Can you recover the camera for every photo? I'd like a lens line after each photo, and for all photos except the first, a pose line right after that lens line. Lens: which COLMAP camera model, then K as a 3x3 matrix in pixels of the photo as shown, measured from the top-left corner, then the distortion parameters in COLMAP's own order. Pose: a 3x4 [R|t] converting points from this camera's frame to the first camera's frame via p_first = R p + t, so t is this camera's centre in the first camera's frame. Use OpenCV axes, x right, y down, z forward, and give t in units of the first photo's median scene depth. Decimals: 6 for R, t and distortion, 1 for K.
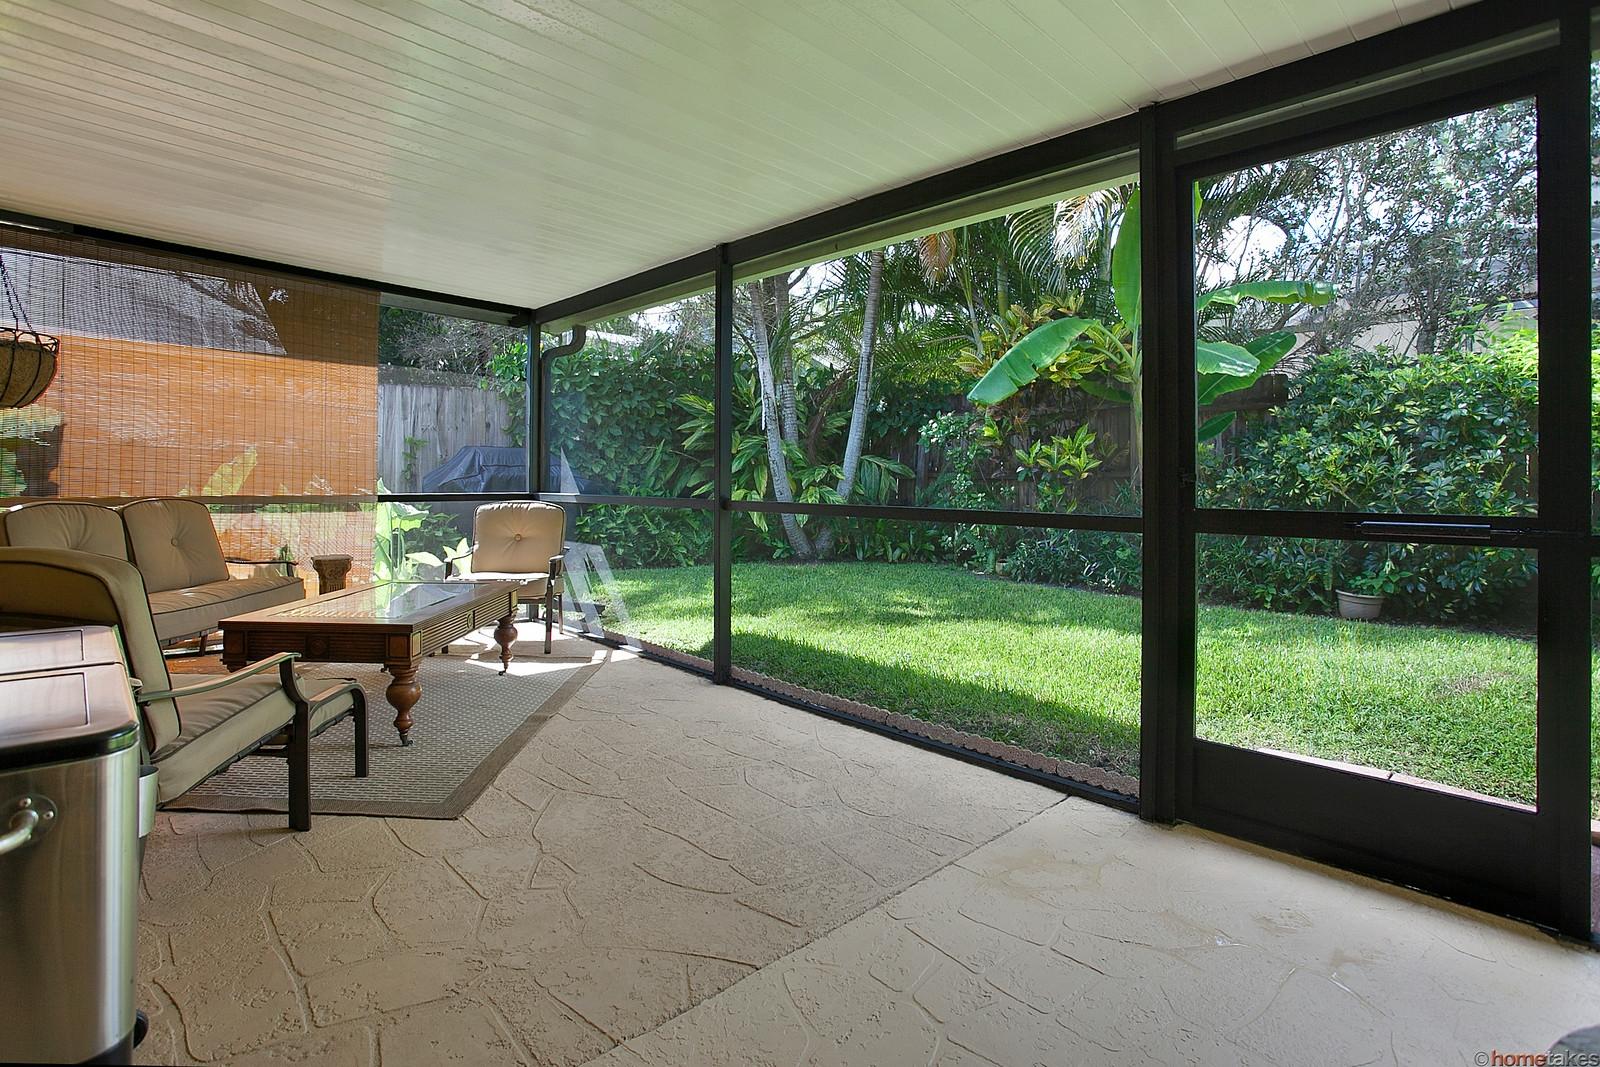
lens RADIAL K [[833.1, 0, 799.3], [0, 833.1, 472.7], [0, 0, 1]] dist [-0.027220, 0.000558]
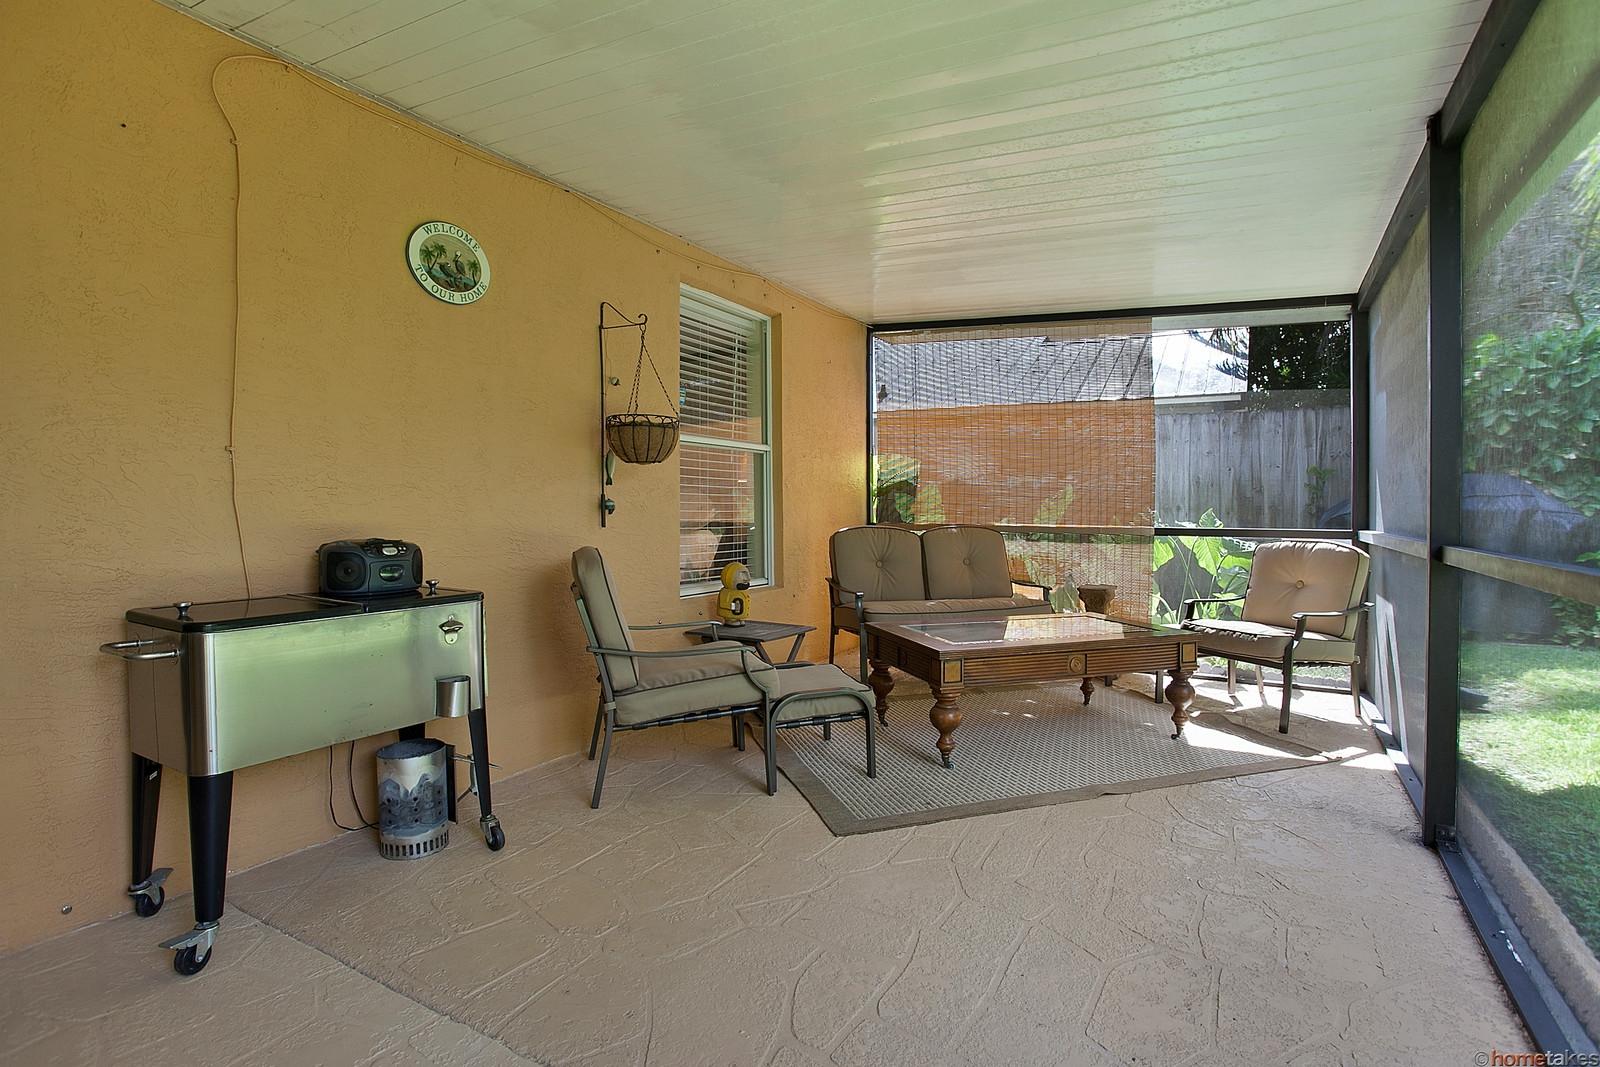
lens RADIAL K [[801.9, 0, 797.0], [0, 801.9, 523.6], [0, 0, 1]] dist [-0.068177, 0.025596]
pose [[0.292414, 0.013363, -0.956198, 0.278934], [0.002051, 0.999891, 0.014601, 0.007878], [0.956290, -0.006230, 0.292355, 0.360899]]
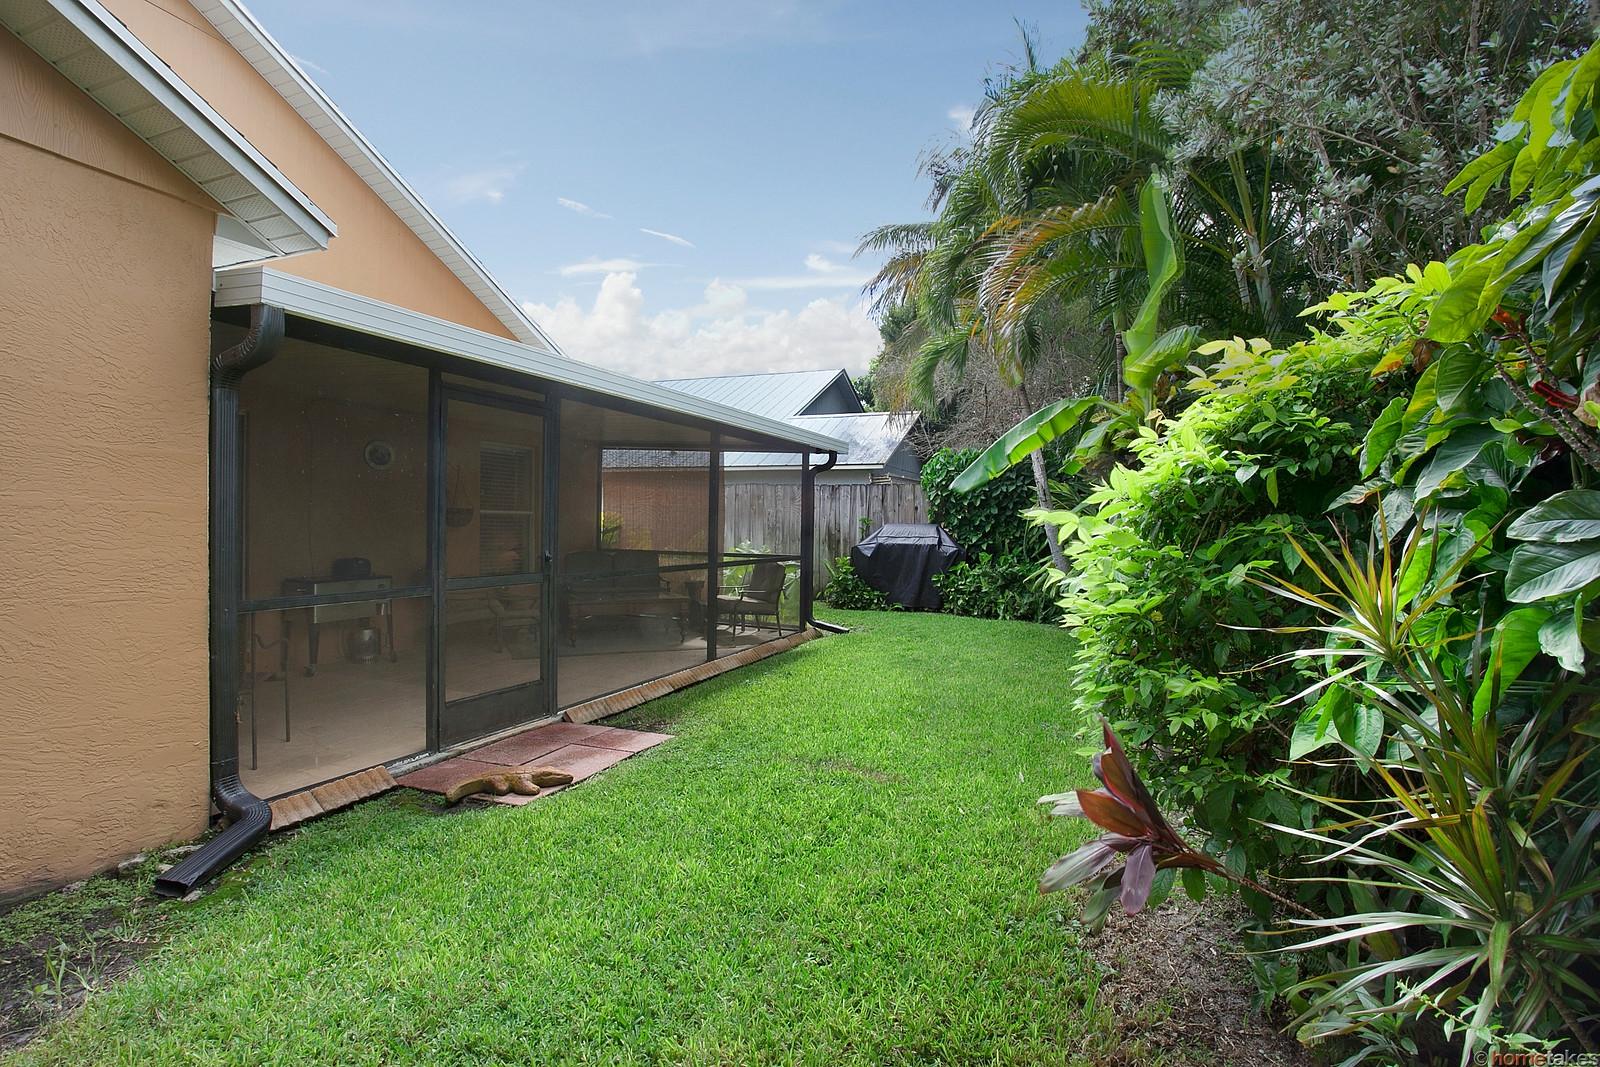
lens RADIAL K [[801.9, 0, 797.0], [0, 801.9, 523.6], [0, 0, 1]] dist [-0.068177, 0.025596]
pose [[0.401099, 0.002978, -0.916030, 1.456143], [-0.008352, 0.999965, -0.000406, -0.048279], [0.915997, 0.007814, 0.401110, 0.422513]]
